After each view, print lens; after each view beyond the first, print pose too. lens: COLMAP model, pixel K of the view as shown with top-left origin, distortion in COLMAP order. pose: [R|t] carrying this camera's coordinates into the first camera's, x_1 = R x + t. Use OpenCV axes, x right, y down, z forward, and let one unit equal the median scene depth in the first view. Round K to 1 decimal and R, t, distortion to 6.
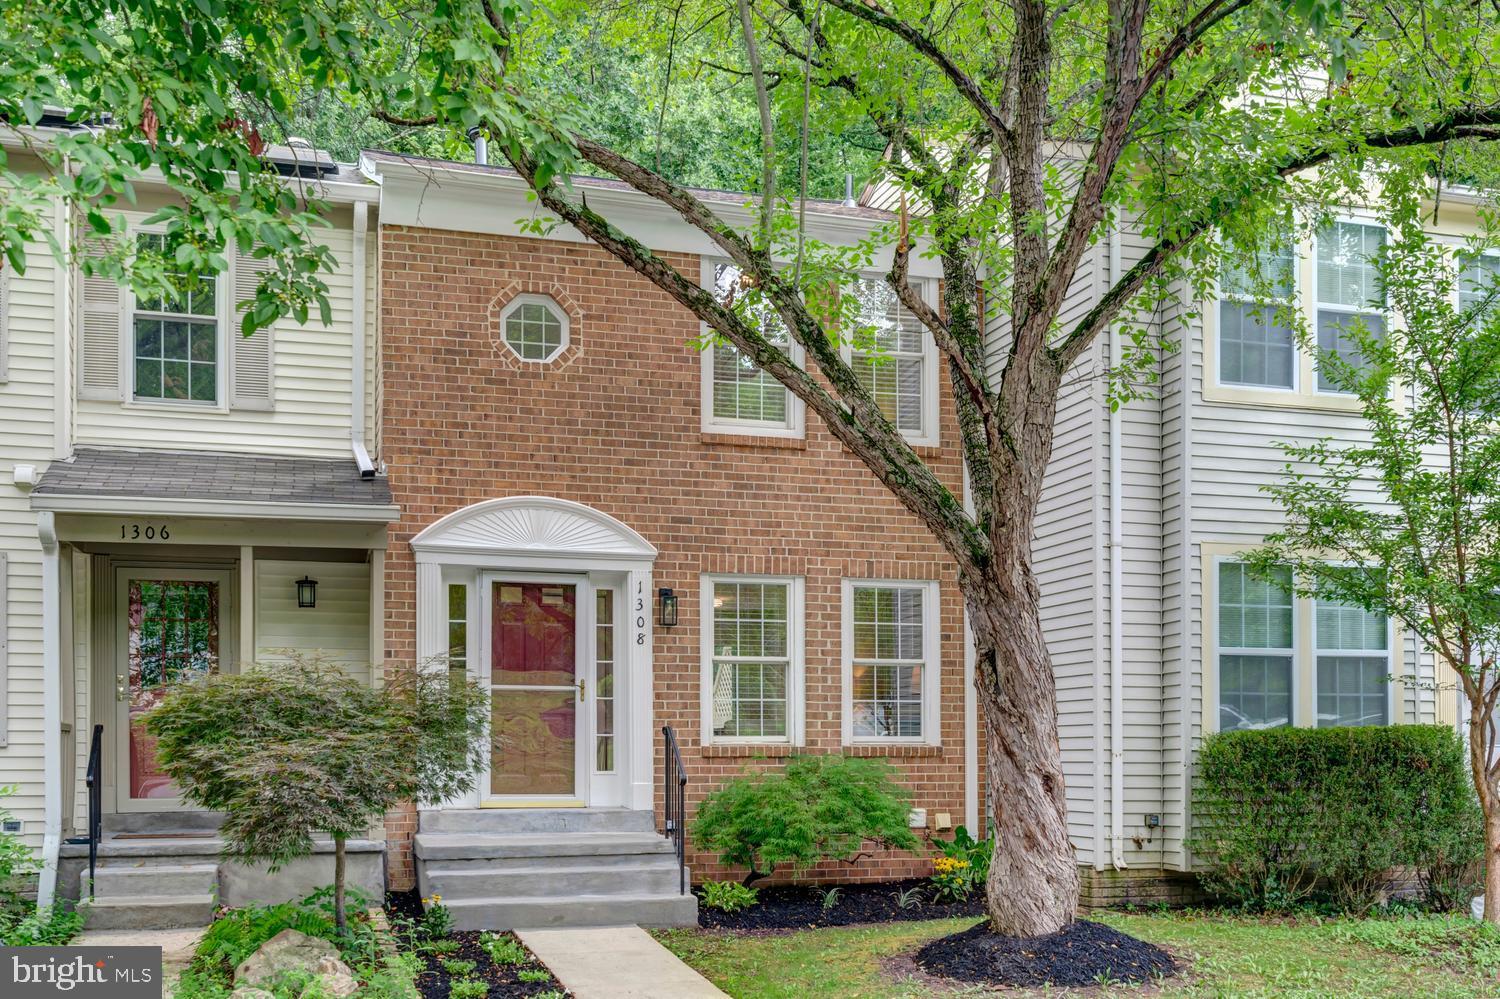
lens RADIAL K [[1506.1, 0, 750.1], [0, 1506.1, 505.1], [0, 0, 1]] dist [0.006415, 0.000000]
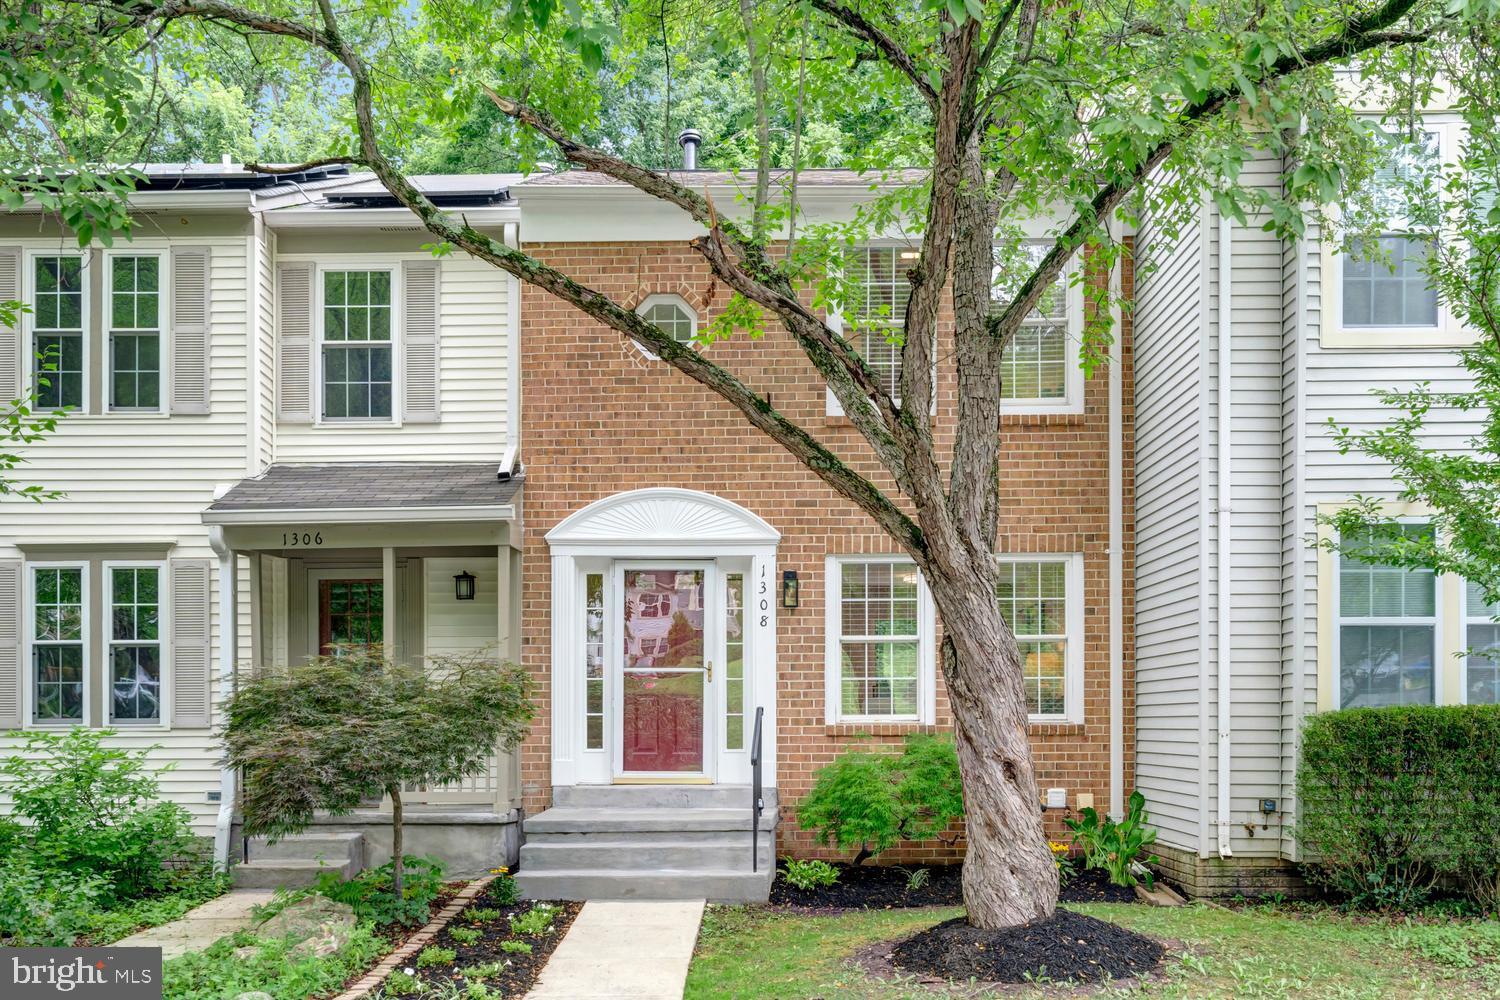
lens RADIAL K [[1473.8, 0, 749.7], [0, 1473.8, 495.1], [0, 0, 1]] dist [0.005553, 0.000000]
pose [[0.952261, -0.048229, -0.301453, 0.240396], [0.052128, 0.998628, 0.004897, -0.002782], [0.300803, -0.020377, 0.953469, 0.040907]]
